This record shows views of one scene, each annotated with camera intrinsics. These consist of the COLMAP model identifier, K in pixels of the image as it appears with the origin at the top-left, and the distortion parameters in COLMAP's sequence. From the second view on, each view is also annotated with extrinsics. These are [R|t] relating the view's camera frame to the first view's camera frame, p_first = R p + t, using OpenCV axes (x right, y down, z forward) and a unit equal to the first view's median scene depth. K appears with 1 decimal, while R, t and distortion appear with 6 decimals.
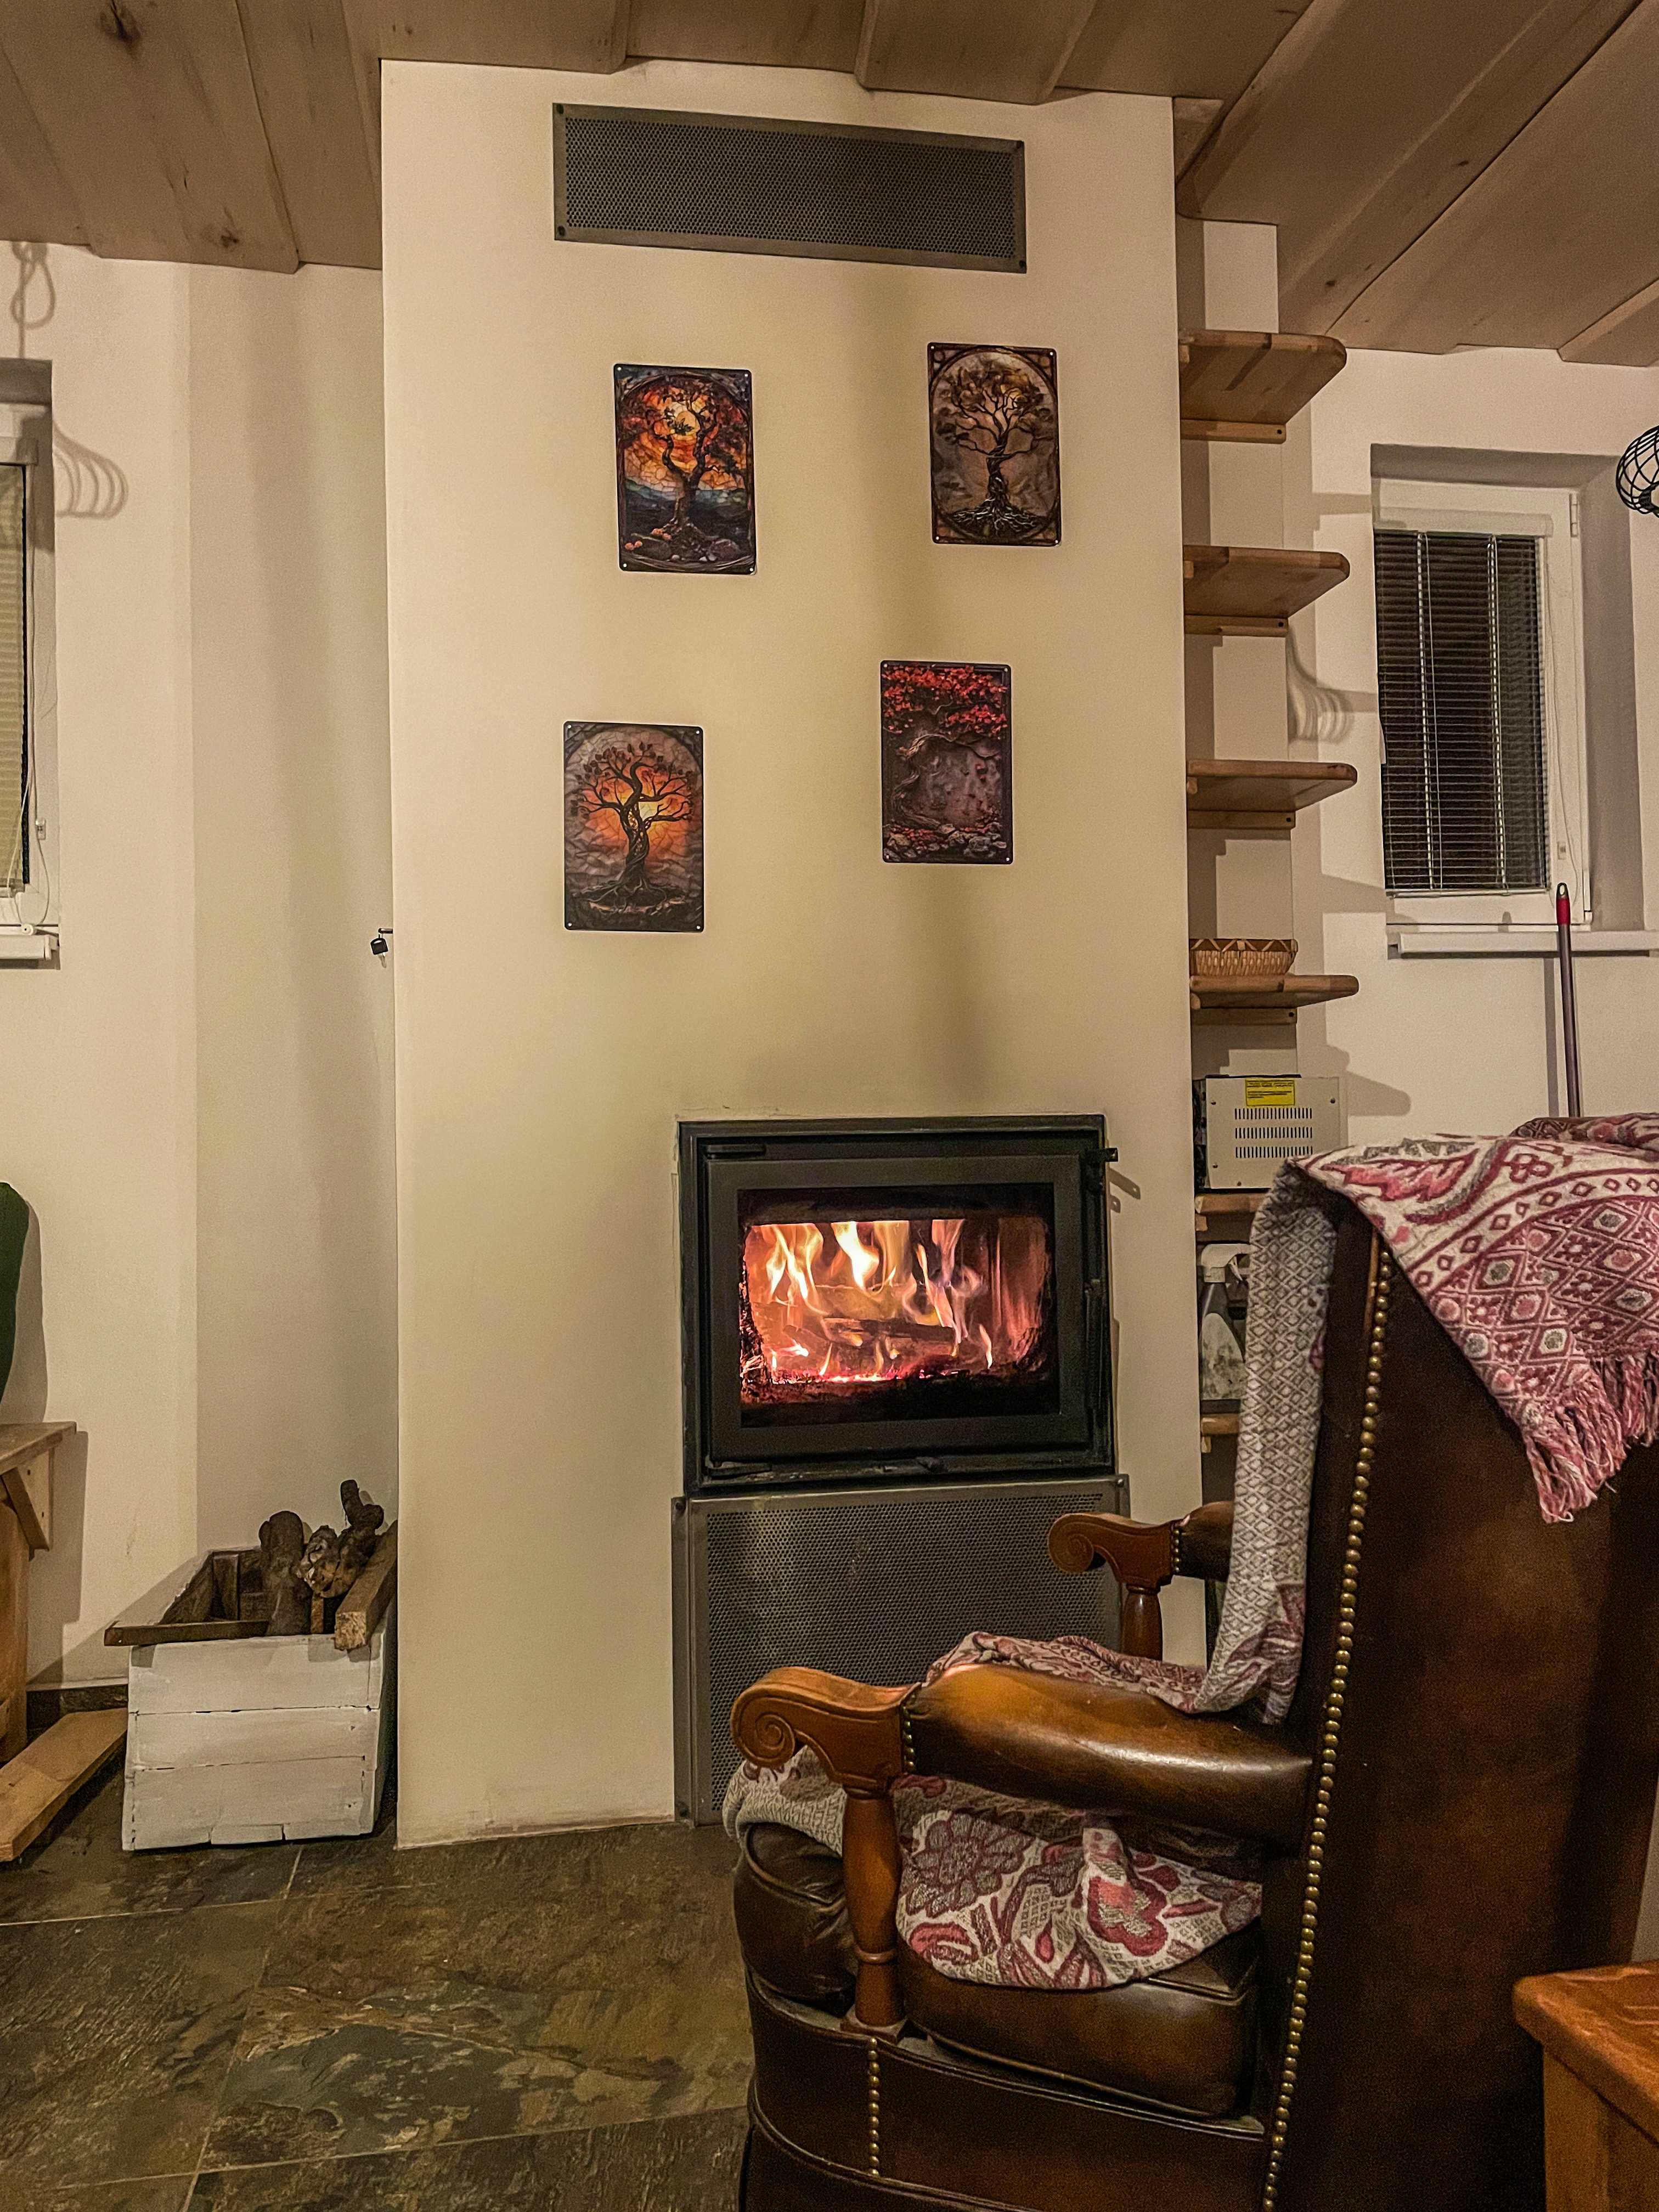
lens RADIAL K [[1689.3, 0, 822.1], [0, 1689.3, 1096.1], [0, 0, 1]] dist [0.071128, -0.084083]
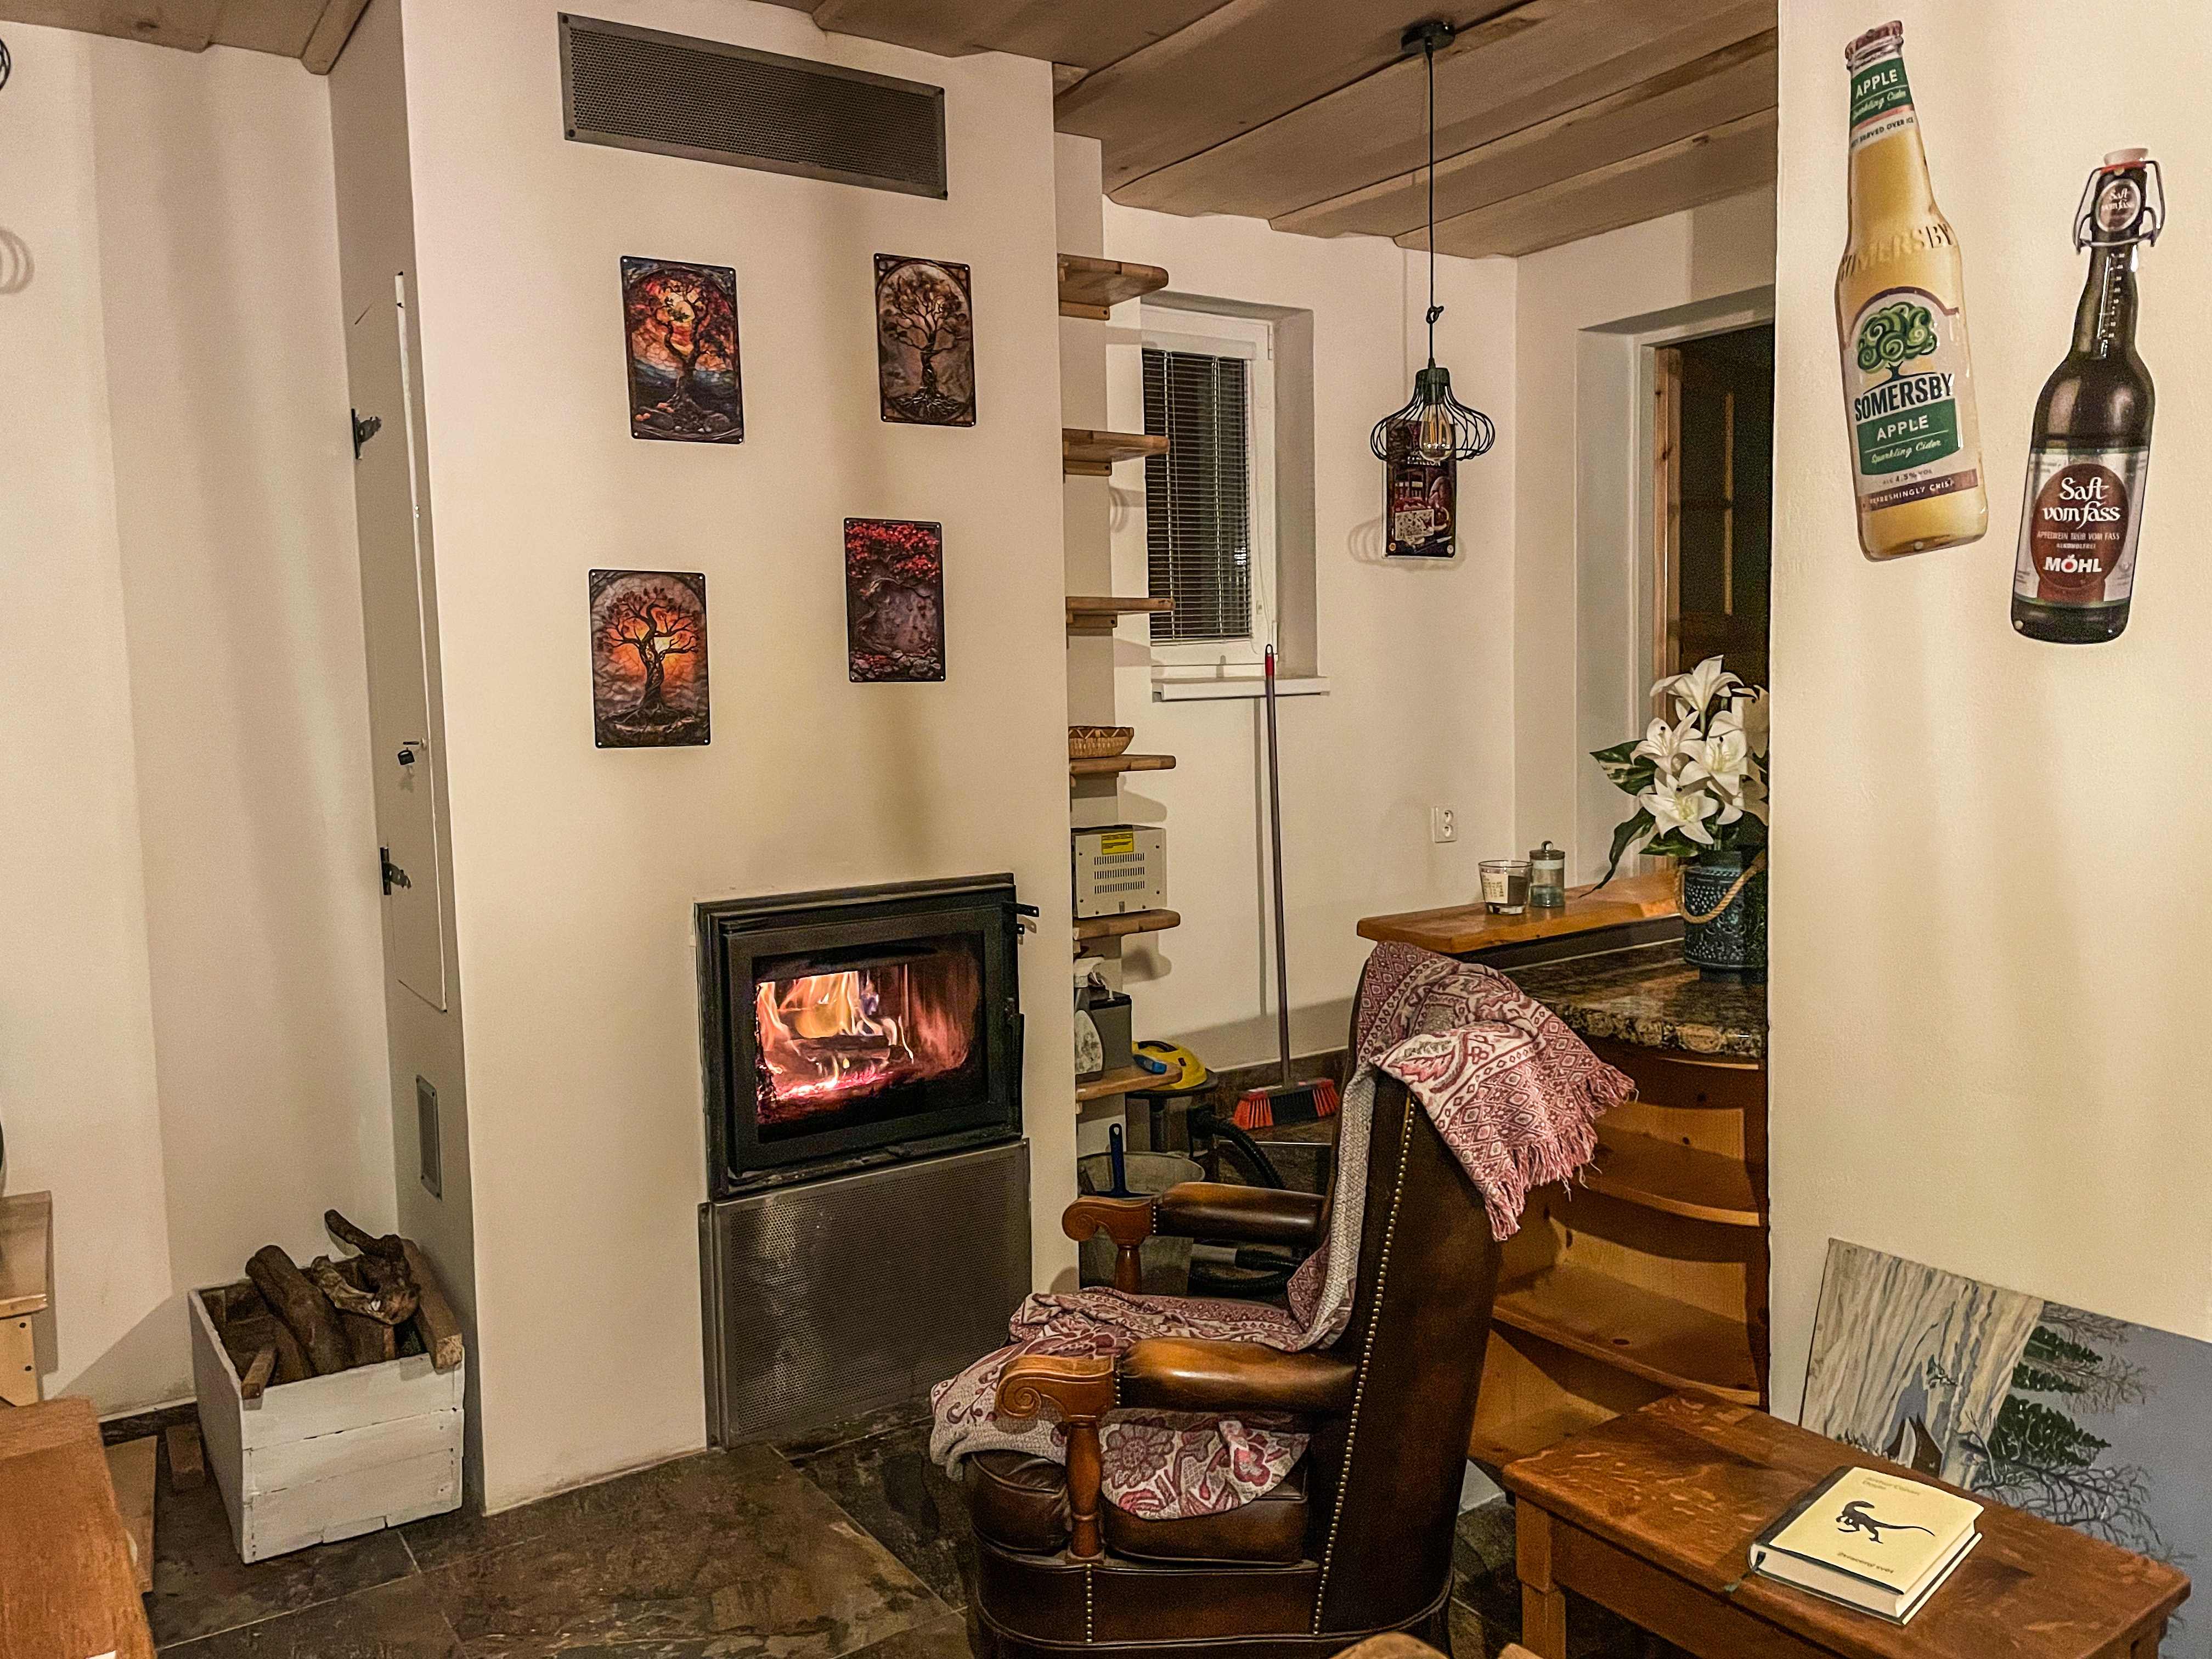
lens RADIAL K [[1689.3, 0, 1111.2], [0, 1689.3, 825.0], [0, 0, 1]] dist [0.071128, -0.084083]
pose [[0.913562, -0.037963, 0.404925, -0.302205], [-0.007056, 0.994005, 0.109110, -0.175047], [-0.406639, -0.102535, 0.907817, -0.223515]]
